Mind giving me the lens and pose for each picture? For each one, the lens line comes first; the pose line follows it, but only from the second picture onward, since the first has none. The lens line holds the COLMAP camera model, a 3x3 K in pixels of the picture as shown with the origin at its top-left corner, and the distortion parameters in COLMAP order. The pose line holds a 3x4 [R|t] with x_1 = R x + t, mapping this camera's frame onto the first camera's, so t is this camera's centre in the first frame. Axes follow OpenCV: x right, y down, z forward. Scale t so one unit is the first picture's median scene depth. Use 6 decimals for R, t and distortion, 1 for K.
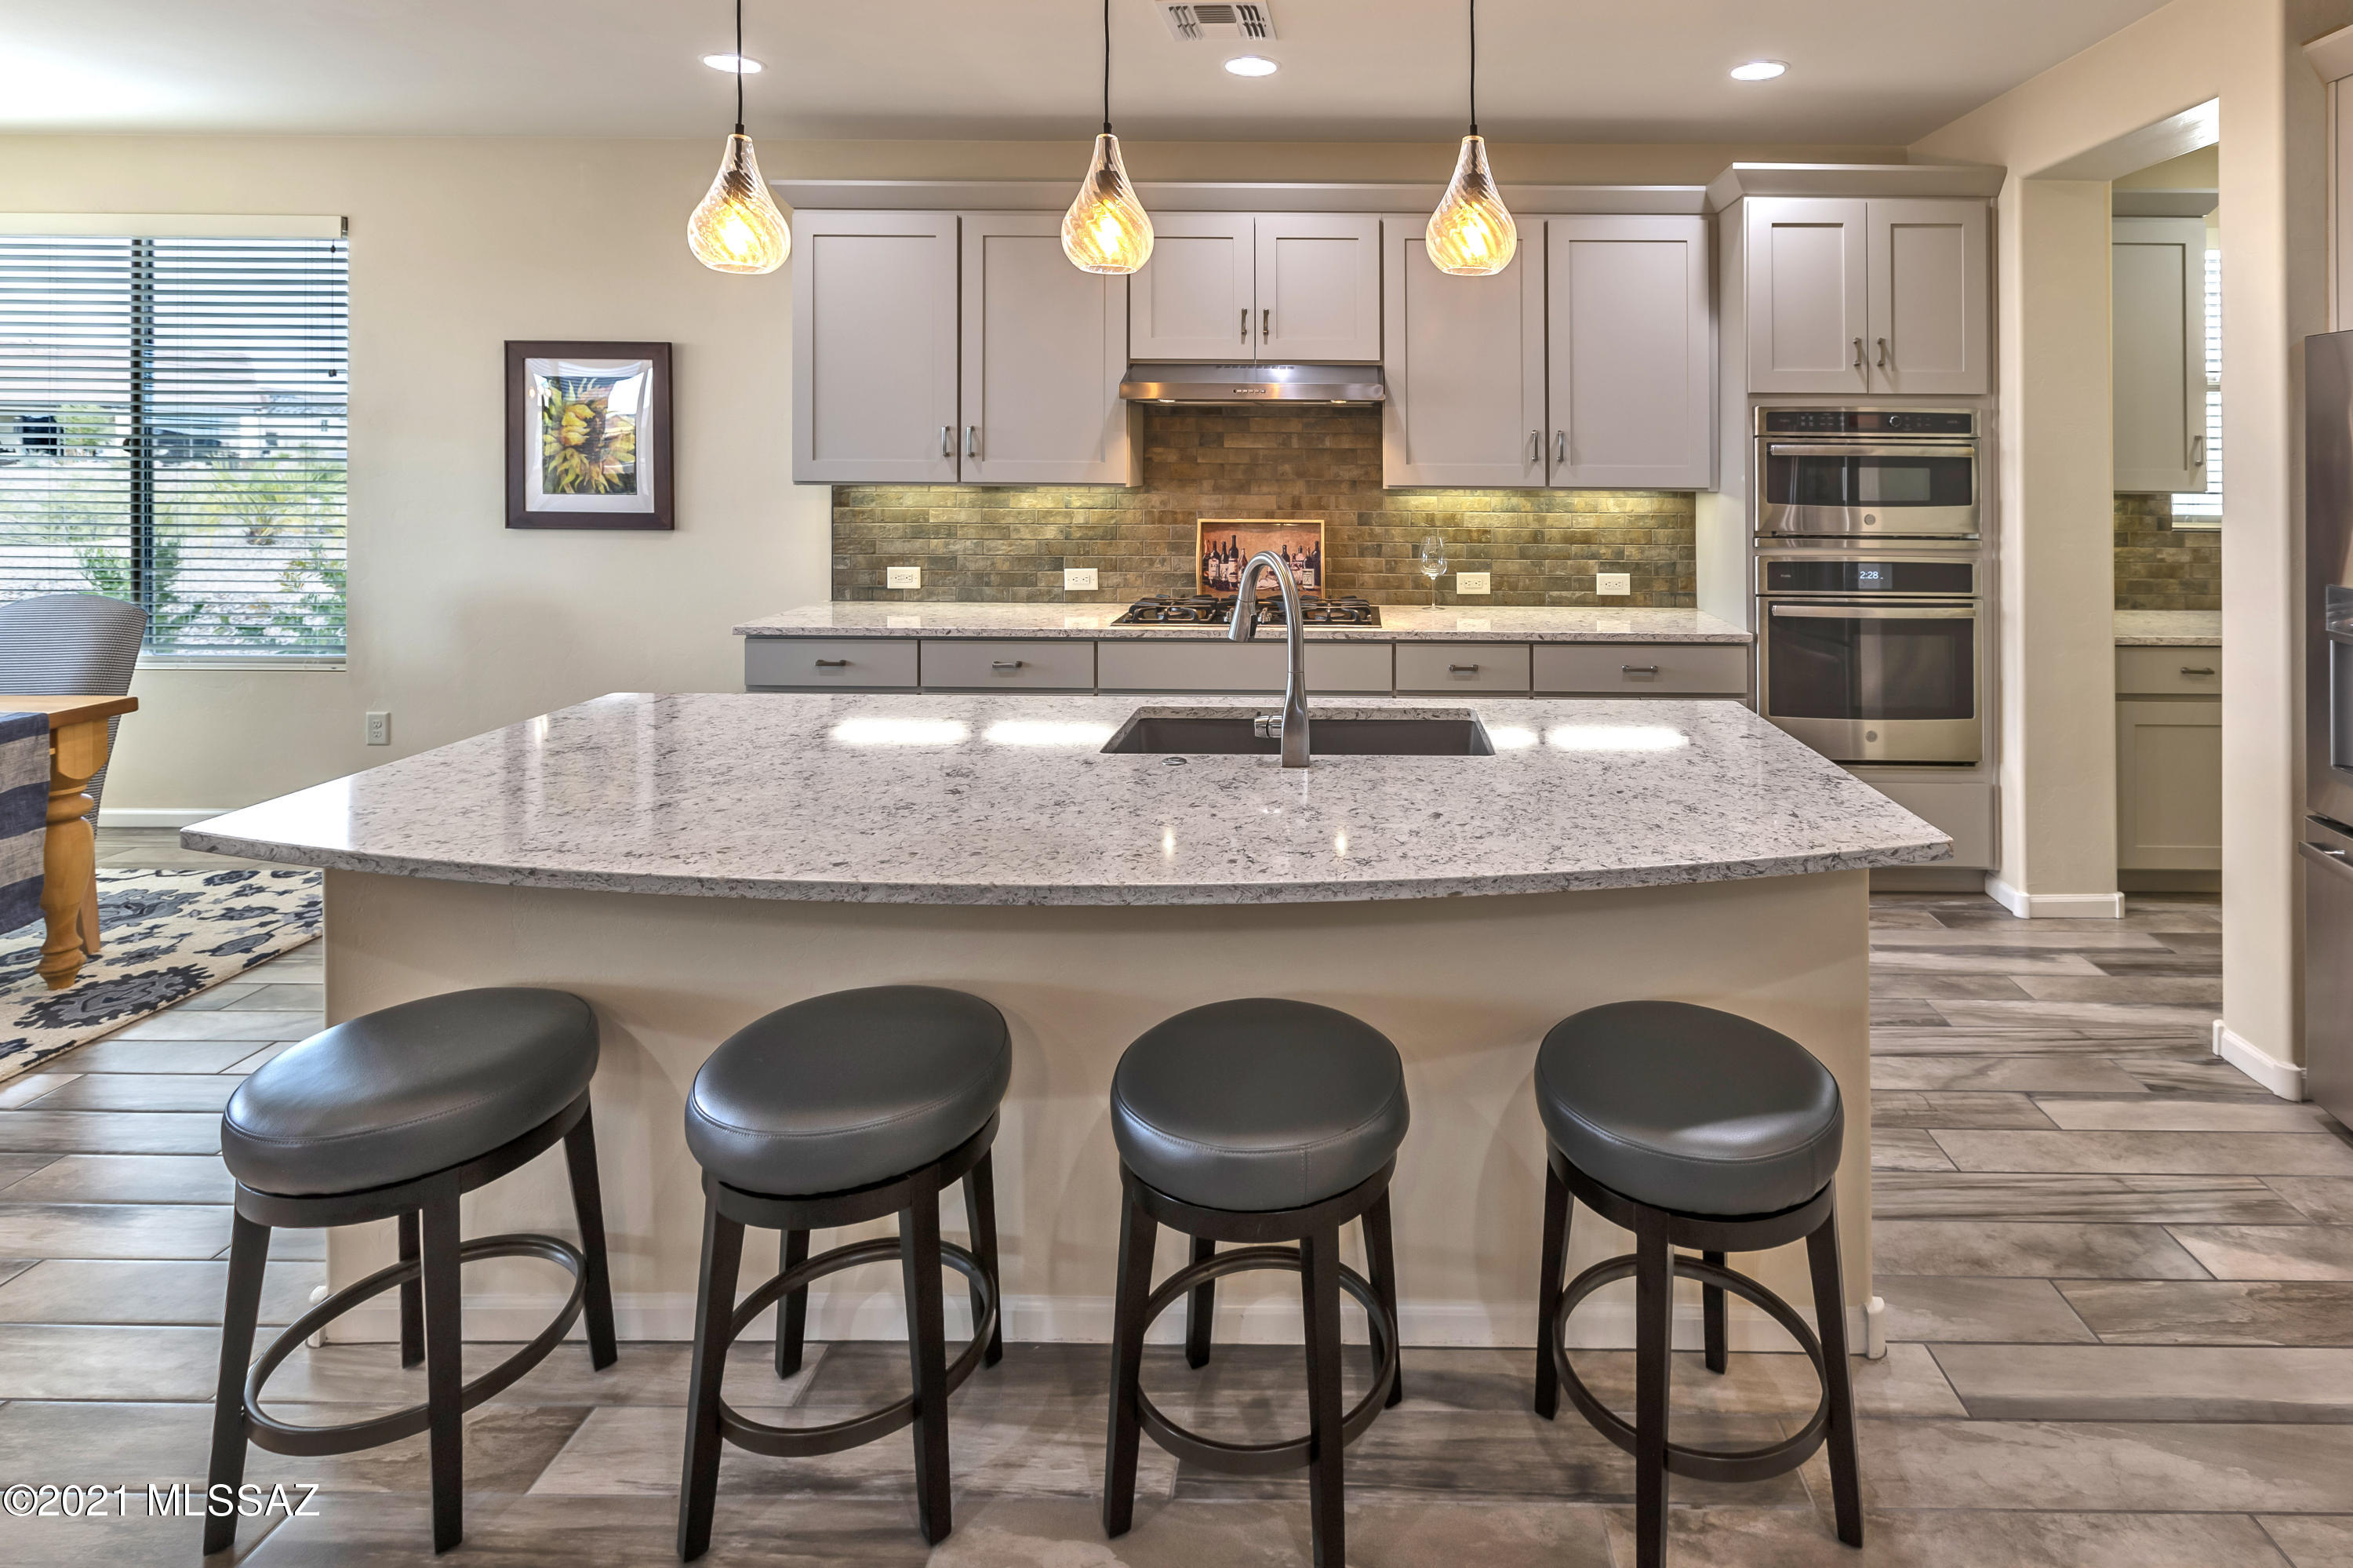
lens RADIAL K [[1201.4, 0, 1066.7], [0, 1201.4, 452.0], [0, 0, 1]] dist [-0.001338, -0.000204]
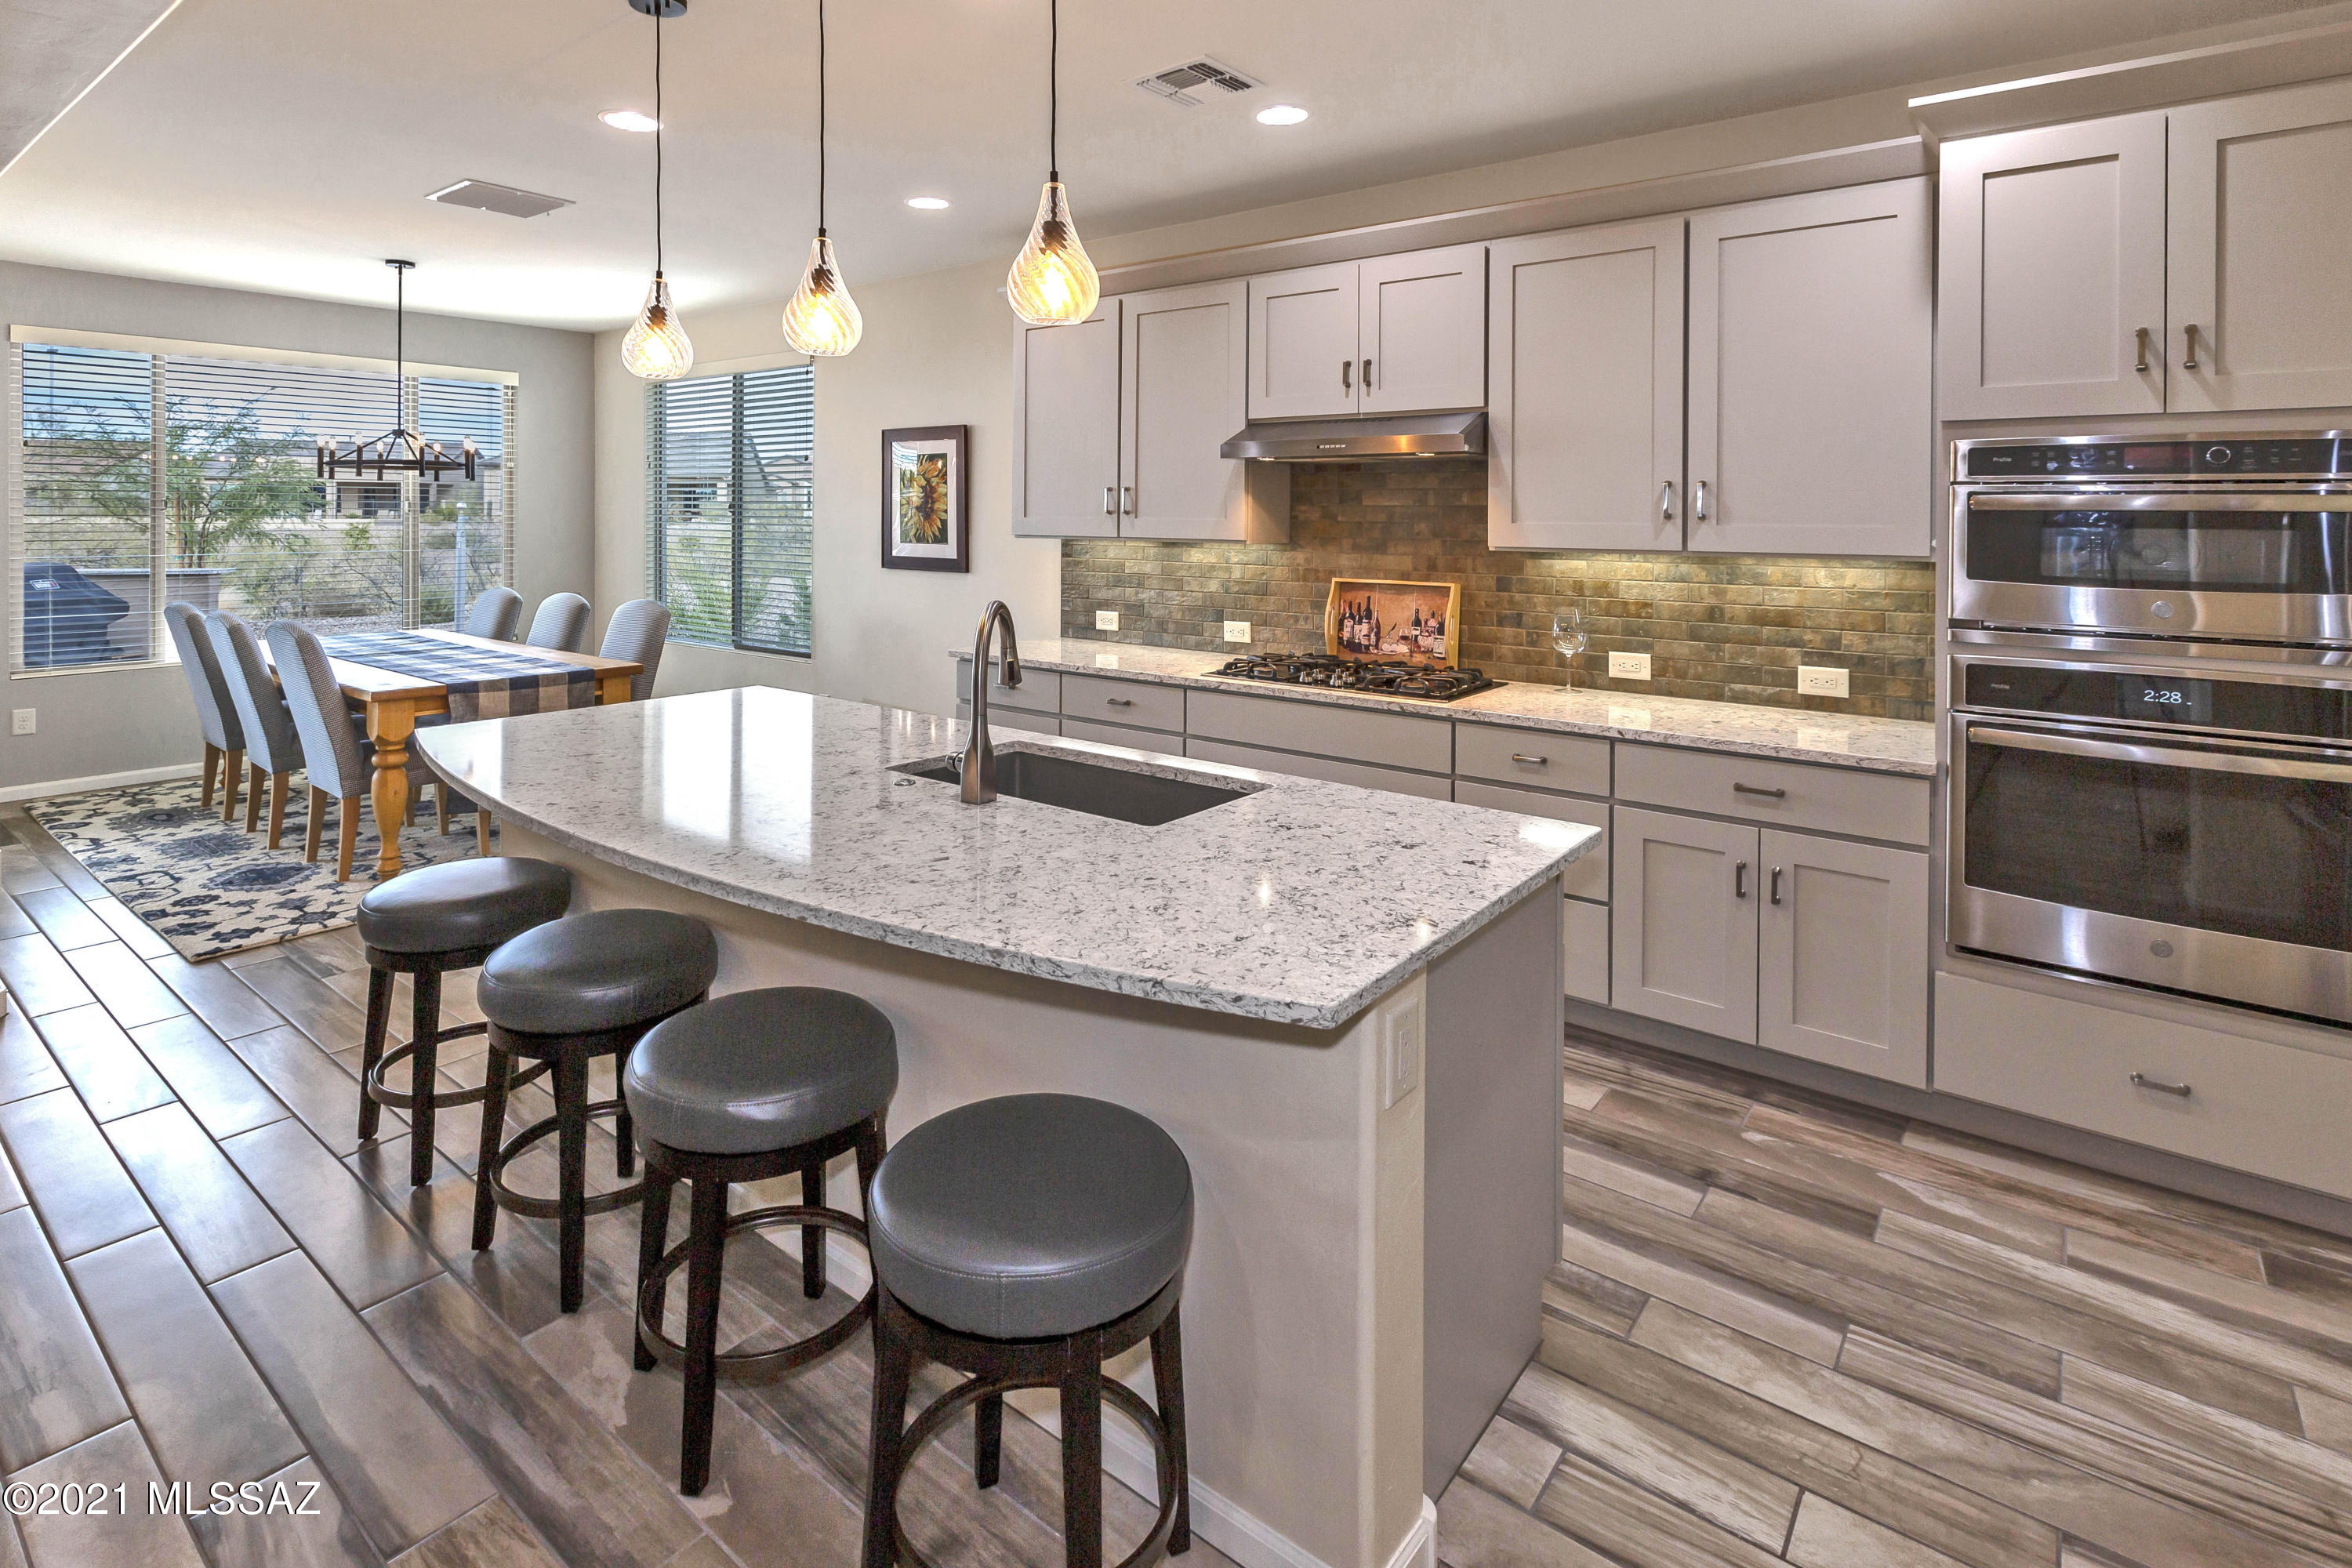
lens RADIAL K [[1116.8, 0, 1174.9], [0, 1116.8, 528.9], [0, 0, 1]] dist [0.001370, 0.000819]
pose [[0.800463, 0.006508, -0.599347, 0.551666], [0.001415, 0.999918, 0.012747, 0.003760], [0.599381, -0.011051, 0.800388, 0.188291]]
